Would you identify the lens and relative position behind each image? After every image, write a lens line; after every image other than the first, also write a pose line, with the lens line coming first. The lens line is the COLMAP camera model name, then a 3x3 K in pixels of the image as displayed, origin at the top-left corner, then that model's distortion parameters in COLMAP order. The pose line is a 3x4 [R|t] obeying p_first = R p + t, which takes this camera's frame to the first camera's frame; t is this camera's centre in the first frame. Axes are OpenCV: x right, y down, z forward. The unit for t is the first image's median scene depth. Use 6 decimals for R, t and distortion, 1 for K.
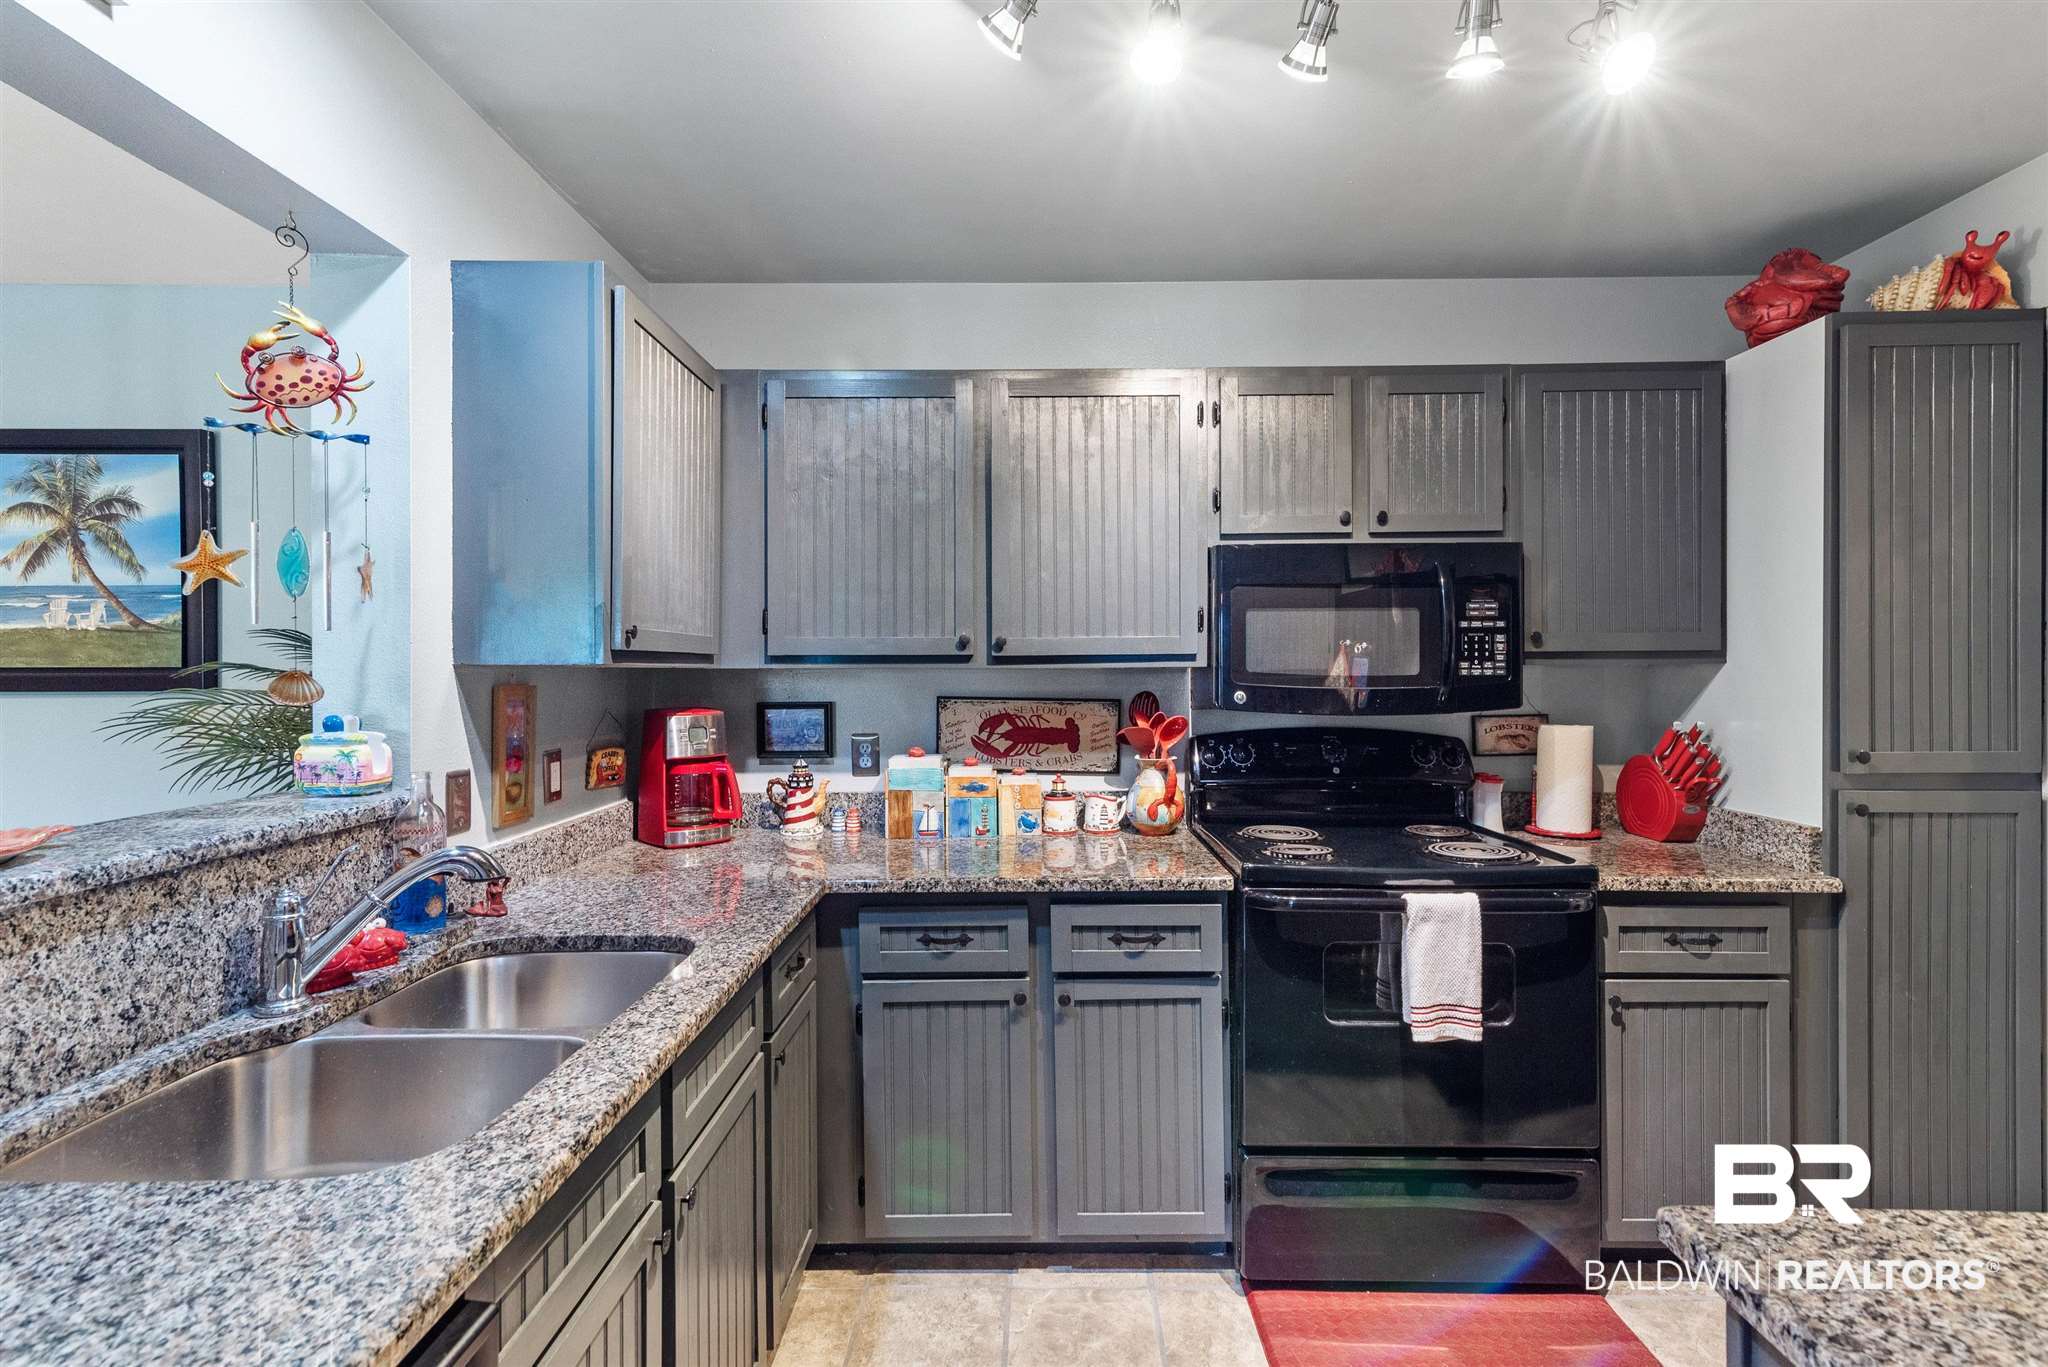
lens RADIAL K [[924.3, 0, 1032.1], [0, 924.3, 676.4], [0, 0, 1]] dist [0.014047, -0.001673]
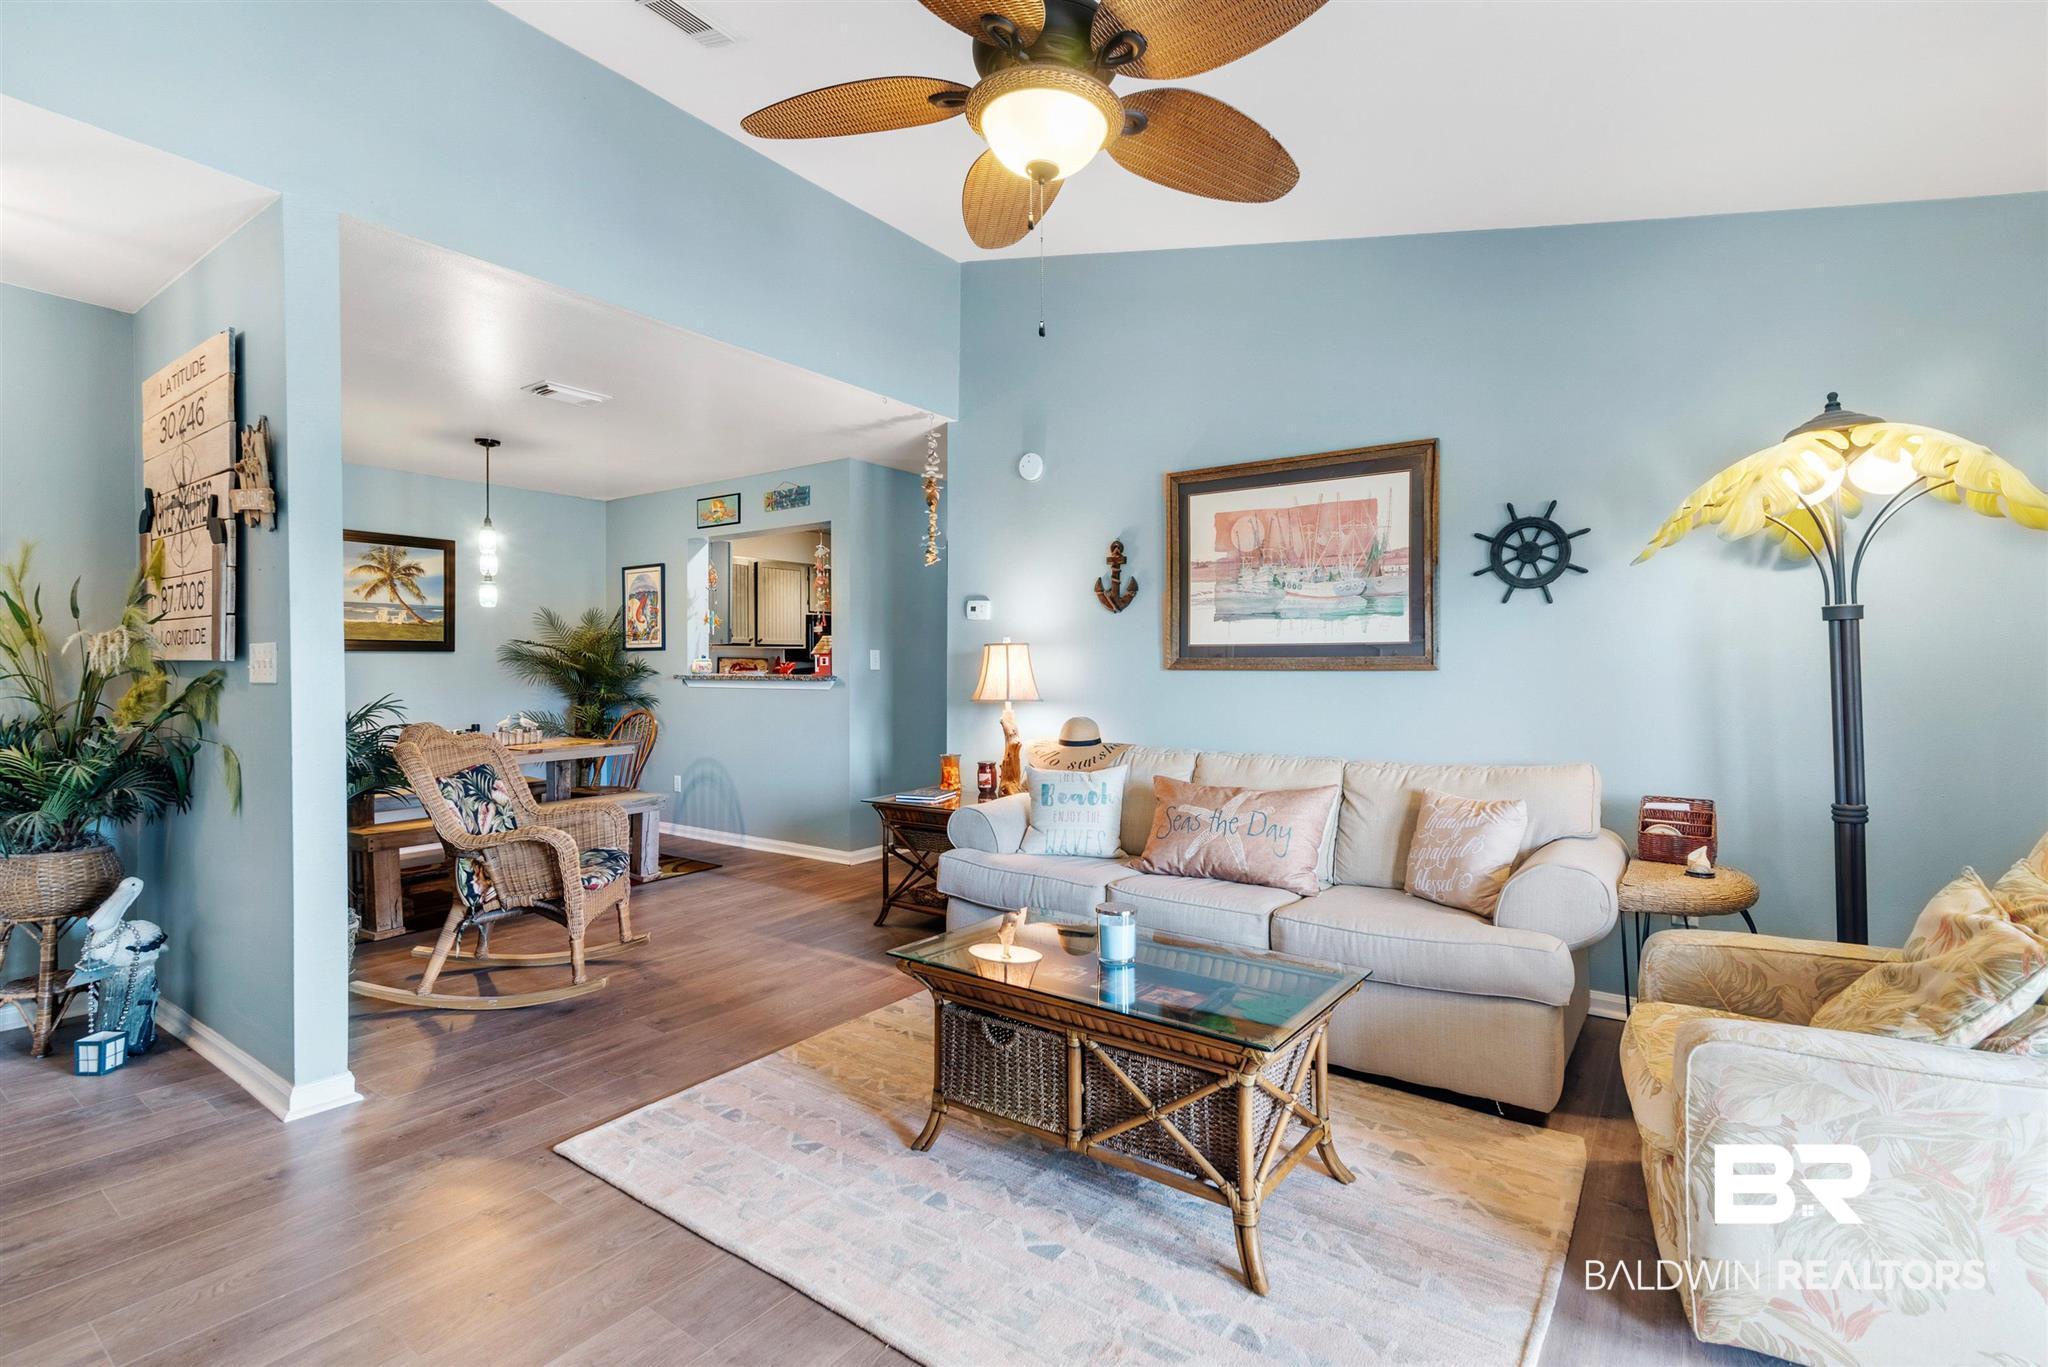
lens RADIAL K [[944.9, 0, 1026.9], [0, 944.9, 670.6], [0, 0, 1]] dist [0.014238, -0.000097]
pose [[0.576531, 0.000153, 0.817075, -2.598188], [0.005768, 0.999974, -0.004258, 0.105652], [-0.817055, 0.007167, 0.576516, -2.010373]]
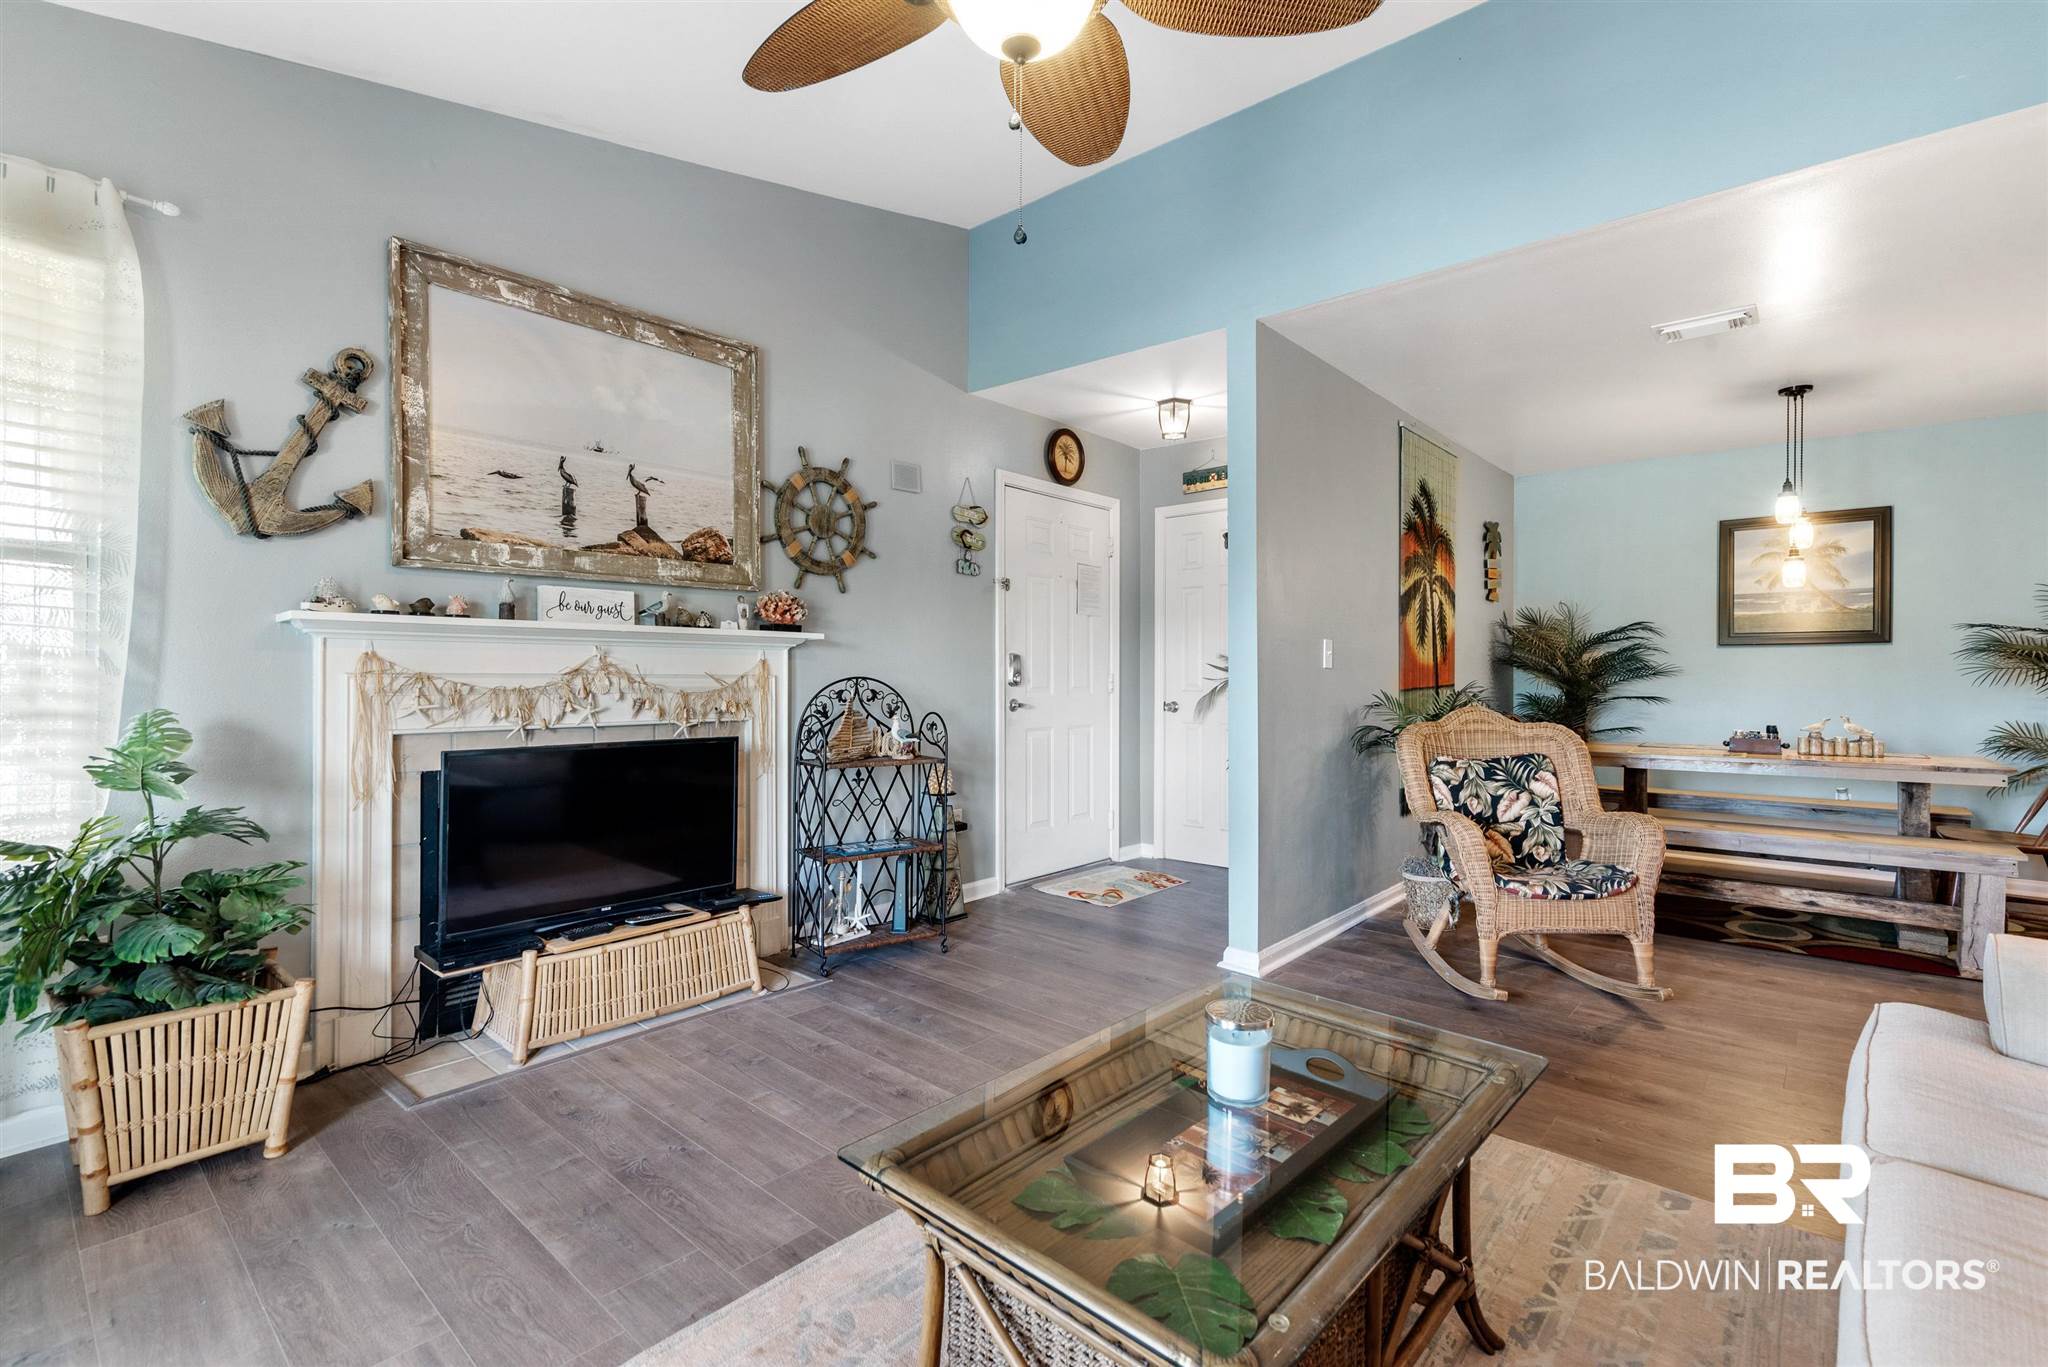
lens RADIAL K [[913.1, 0, 1013.7], [0, 913.1, 675.8], [0, 0, 1]] dist [0.008380, 0.000586]
pose [[0.754477, 0.009041, -0.656264, -1.297862], [-0.012087, 0.999927, -0.000121, 0.136495], [0.656215, 0.008024, 0.754531, -2.071667]]
